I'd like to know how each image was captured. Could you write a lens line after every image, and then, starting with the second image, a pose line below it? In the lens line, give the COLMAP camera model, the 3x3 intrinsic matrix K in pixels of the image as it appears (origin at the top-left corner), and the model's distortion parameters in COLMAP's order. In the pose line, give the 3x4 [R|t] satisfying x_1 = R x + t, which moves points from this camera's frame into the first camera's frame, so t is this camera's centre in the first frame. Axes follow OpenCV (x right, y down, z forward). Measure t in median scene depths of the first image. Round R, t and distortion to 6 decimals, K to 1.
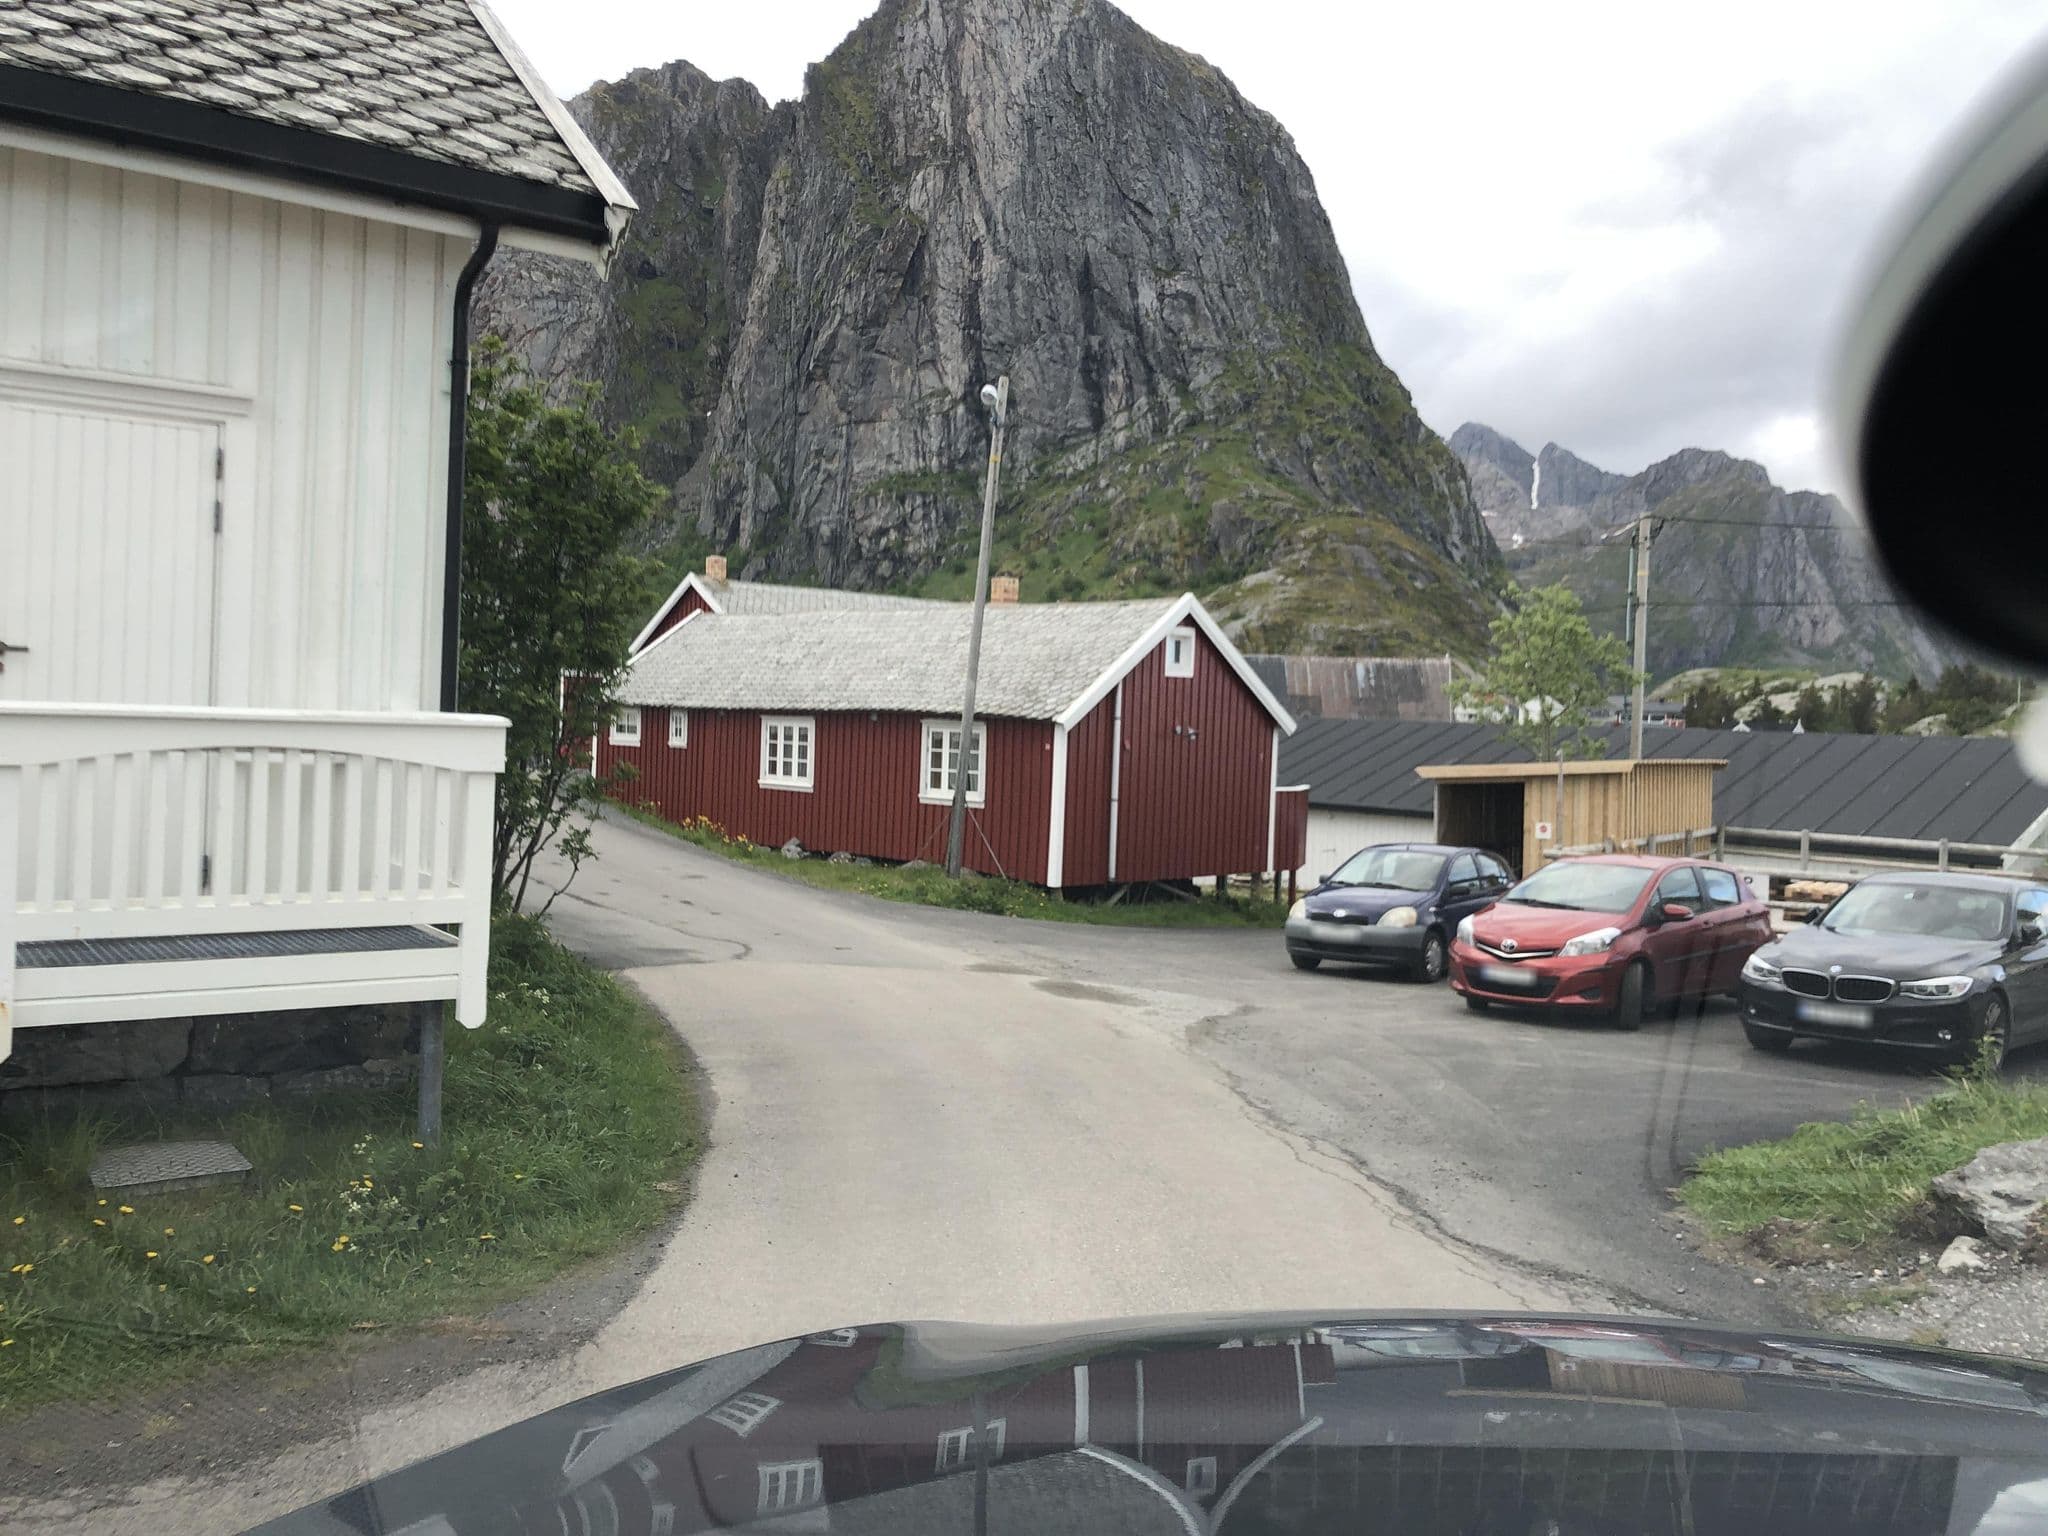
lens RADIAL K [[1700.2, 0, 1017.8], [0, 1700.2, 740.1], [0, 0, 1]] dist [0.201155, -0.404052]
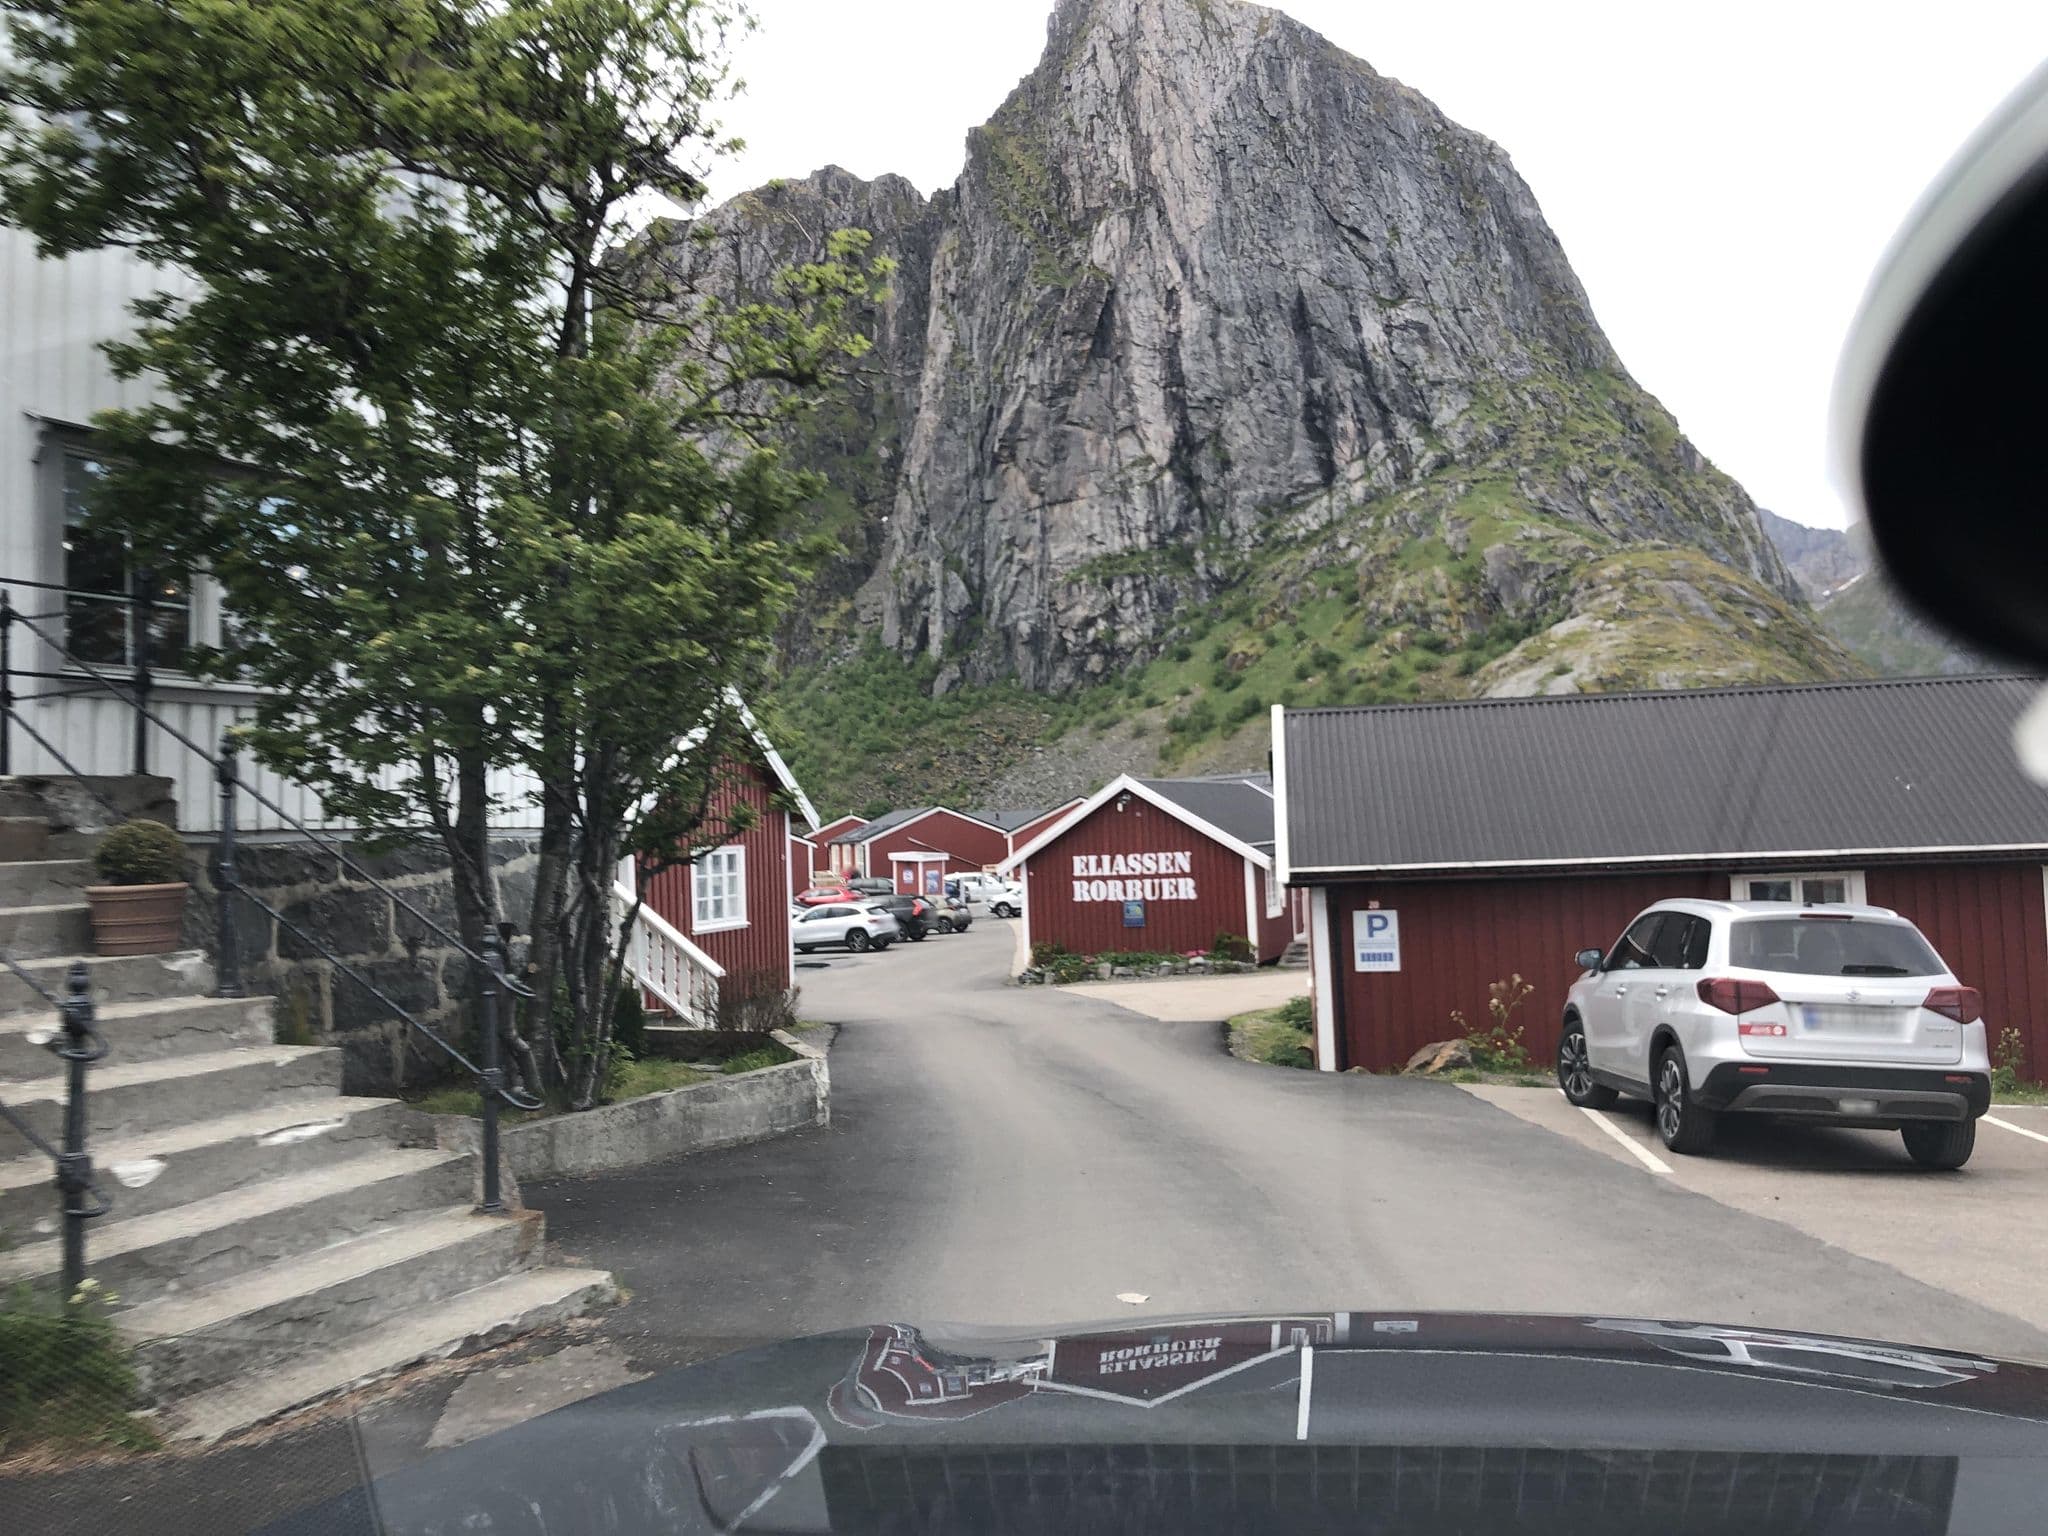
lens RADIAL K [[1700.2, 0, 1017.8], [0, 1700.2, 740.1], [0, 0, 1]] dist [0.201155, -0.404052]
pose [[0.991990, -0.080611, -0.097255, -0.034707], [0.073437, 0.994459, -0.075226, 0.001109], [0.102780, 0.067482, 0.992412, 0.129703]]
